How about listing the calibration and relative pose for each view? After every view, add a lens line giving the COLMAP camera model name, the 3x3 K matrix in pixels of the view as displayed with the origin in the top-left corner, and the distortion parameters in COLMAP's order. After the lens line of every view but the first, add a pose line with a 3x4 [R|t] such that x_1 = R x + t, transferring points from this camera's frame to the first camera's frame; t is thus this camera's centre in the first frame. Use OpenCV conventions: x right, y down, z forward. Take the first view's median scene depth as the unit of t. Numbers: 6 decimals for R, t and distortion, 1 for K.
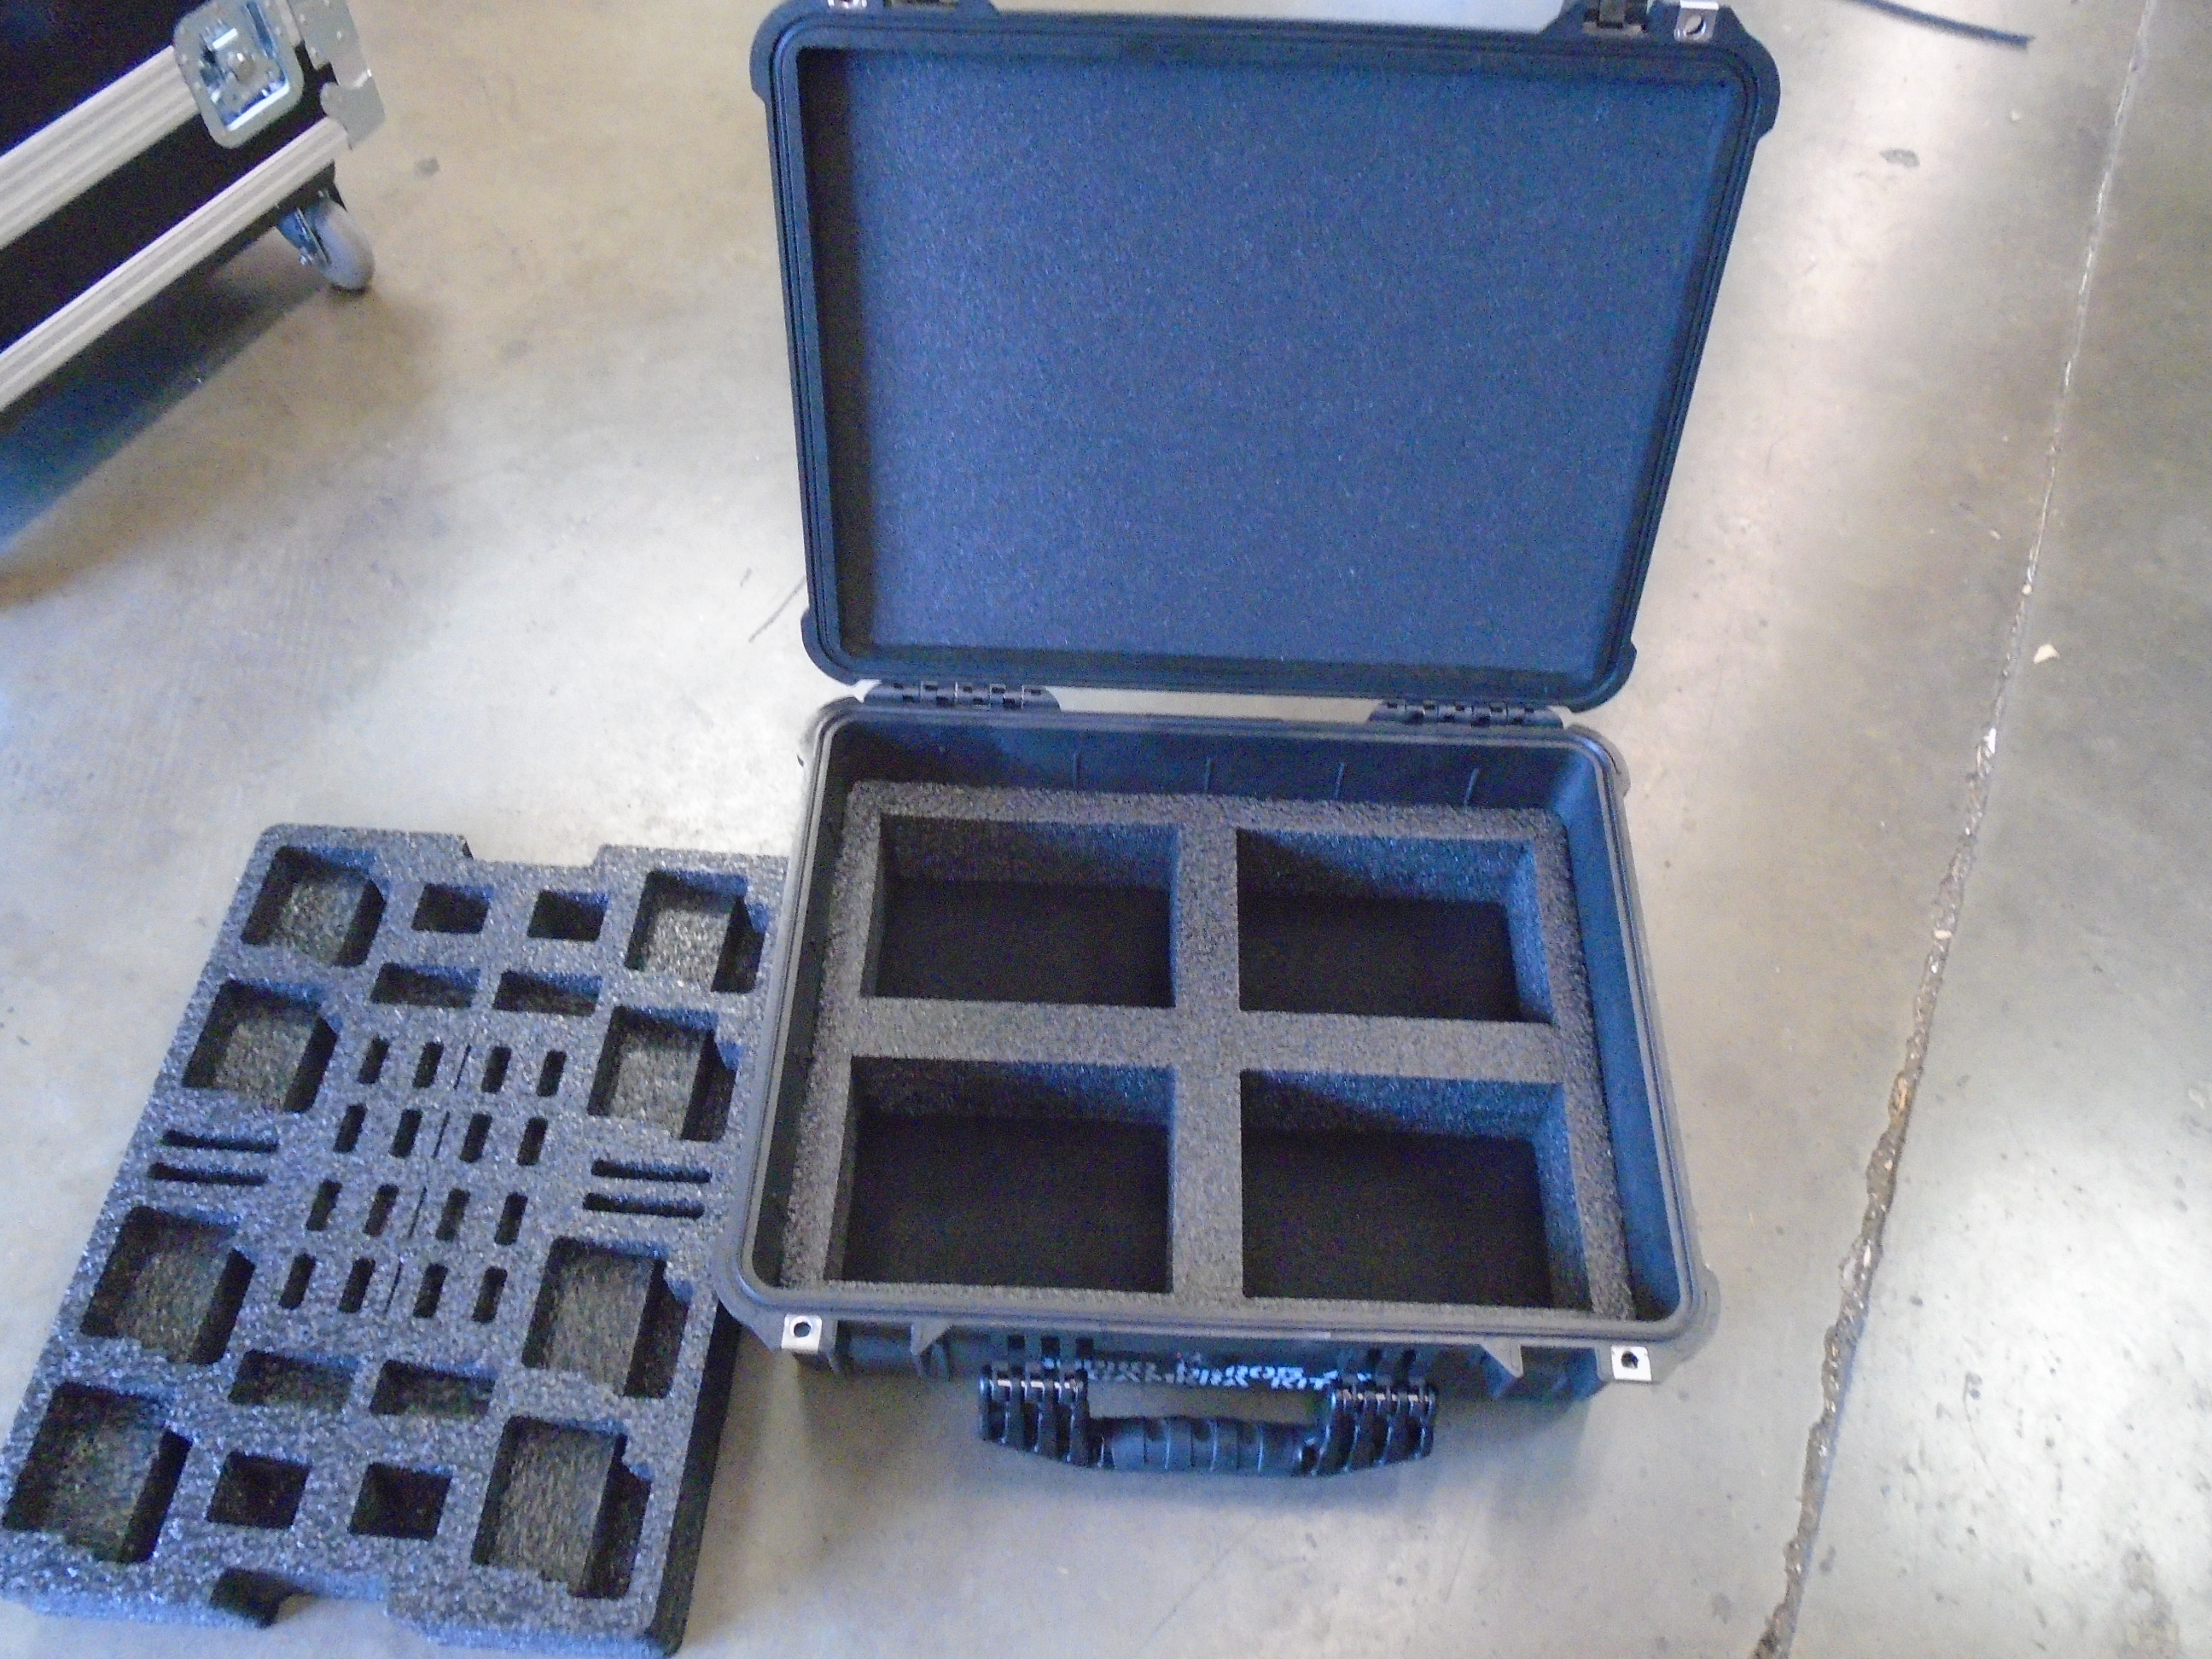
lens RADIAL K [[1684.1, 0, 1106.0], [0, 1684.1, 829.5], [0, 0, 1]] dist [-0.005154, -0.000218]
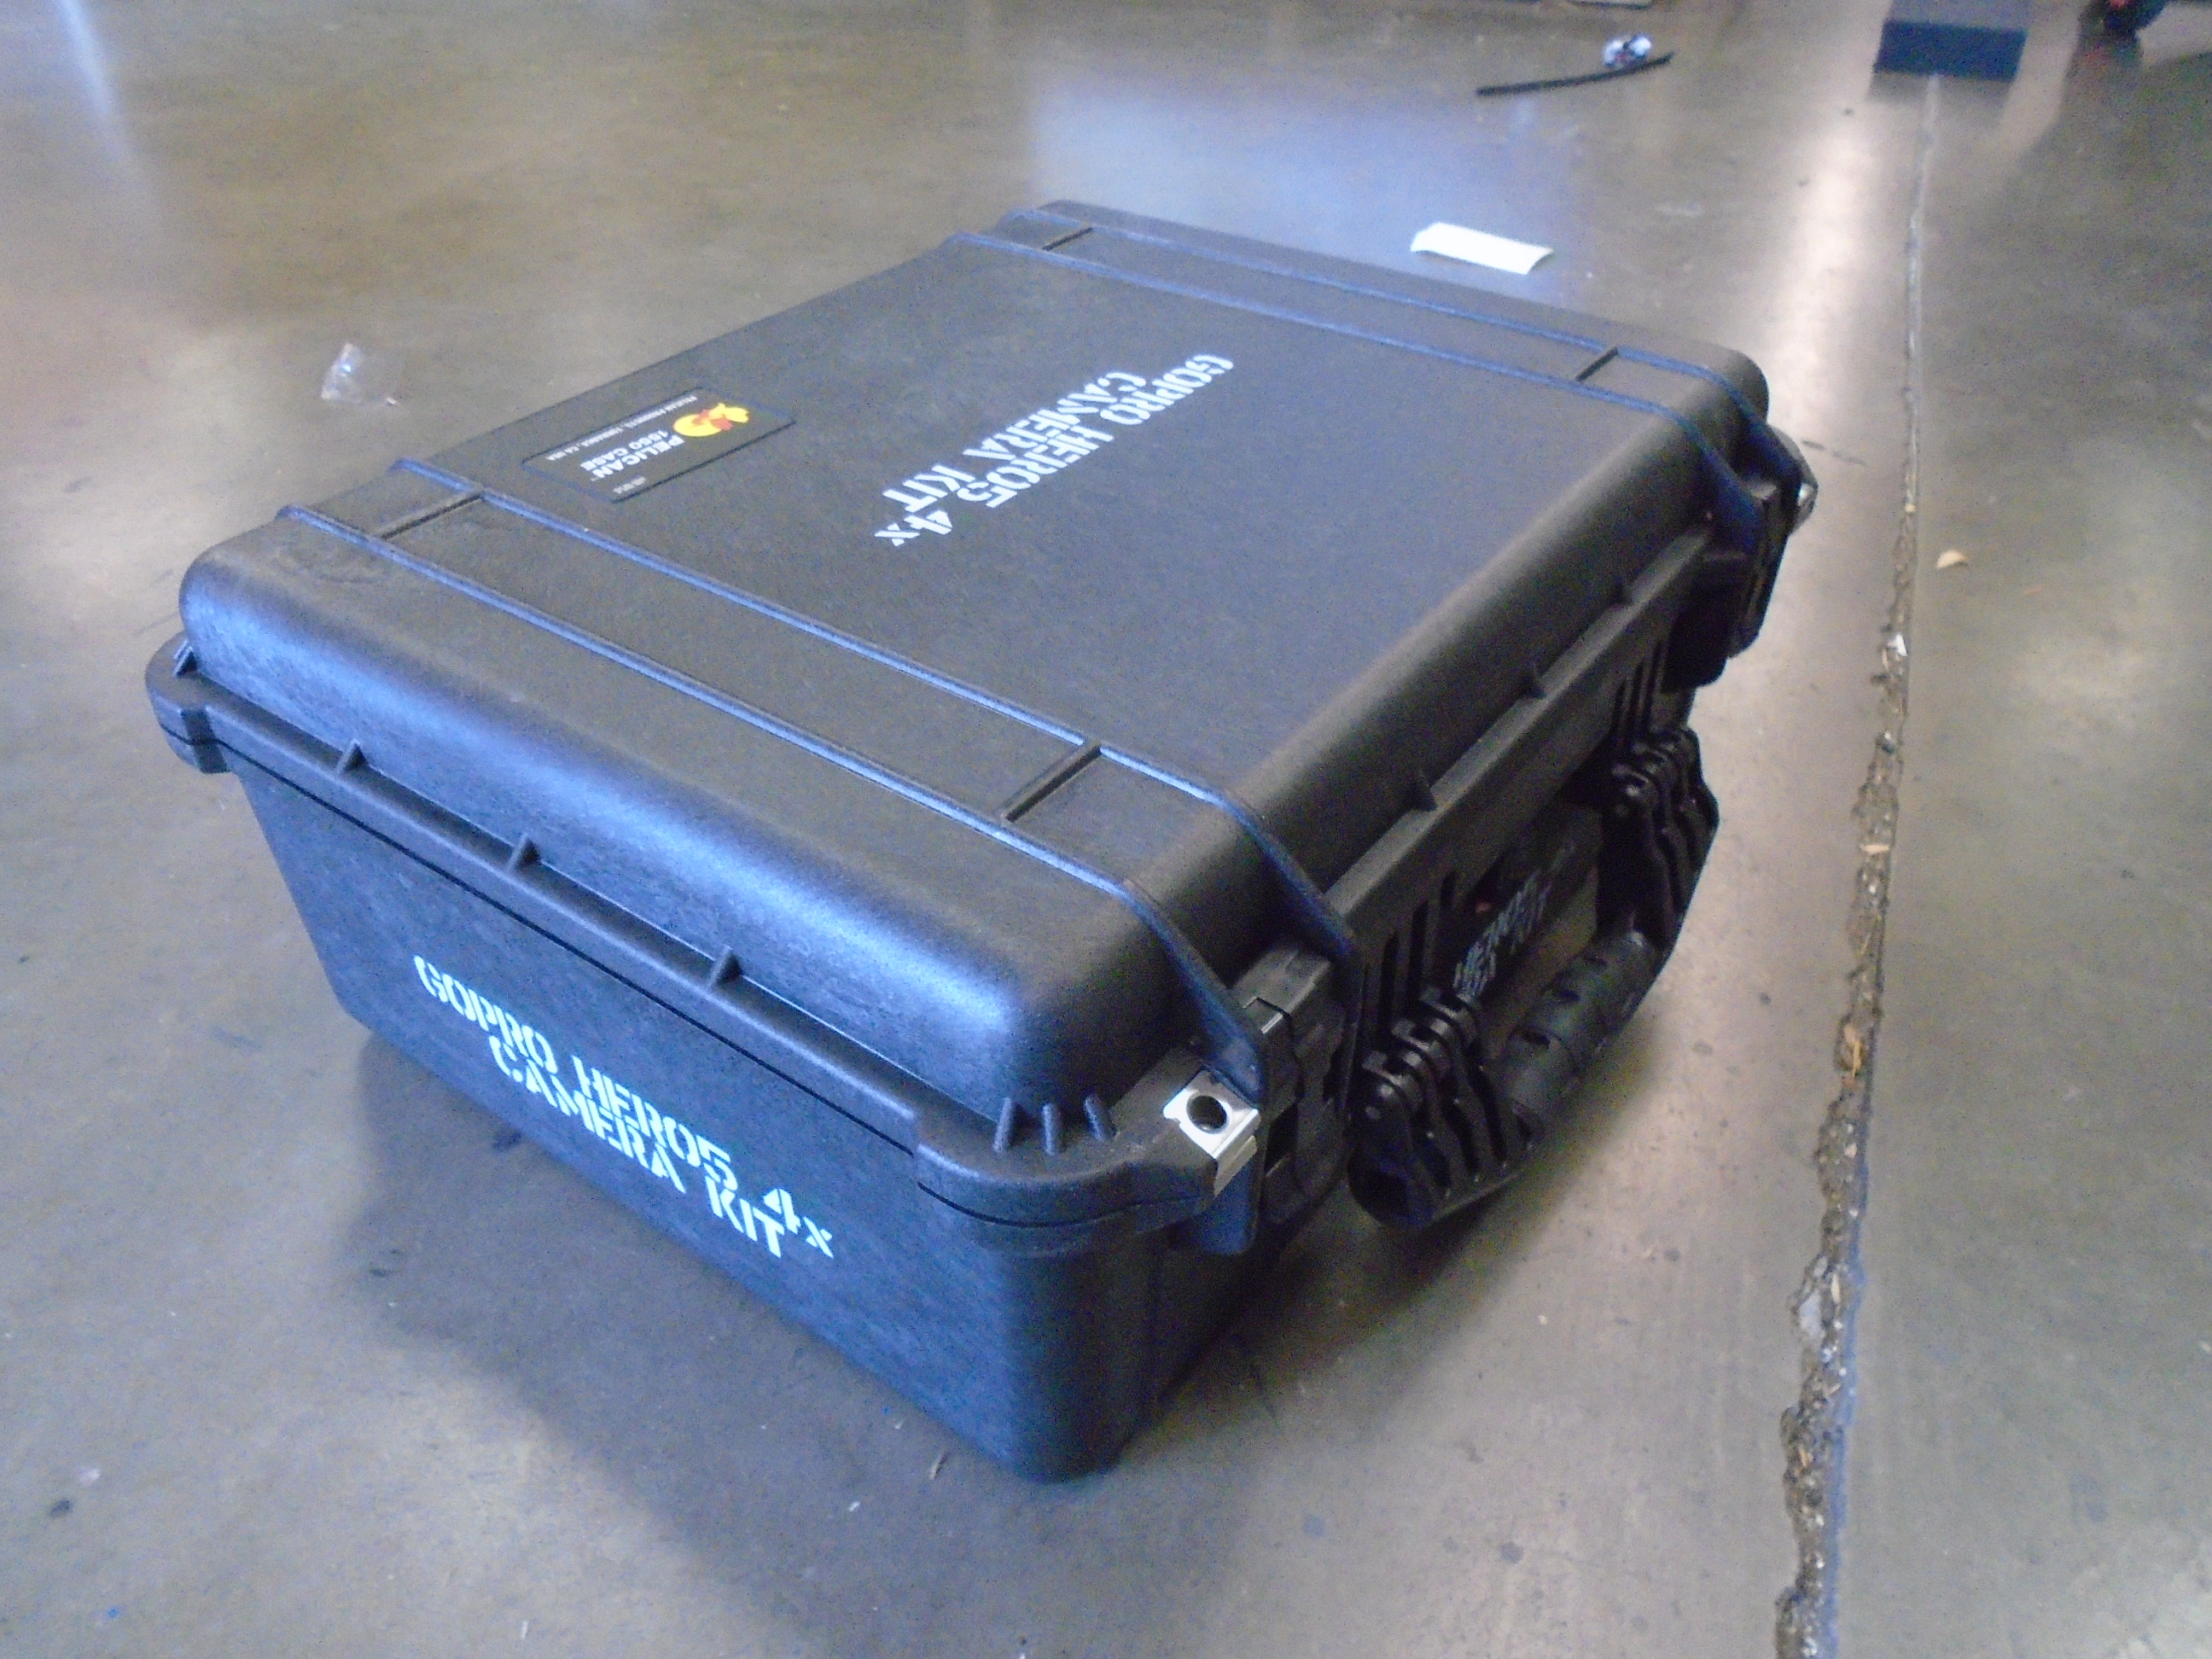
lens RADIAL K [[1684.1, 0, 1106.0], [0, 1684.1, 829.5], [0, 0, 1]] dist [-0.005154, -0.000218]
pose [[0.997801, -0.060040, 0.028061, 0.208975], [0.065813, 0.947504, -0.312898, 0.262896], [-0.007801, 0.314057, 0.949372, 0.437278]]
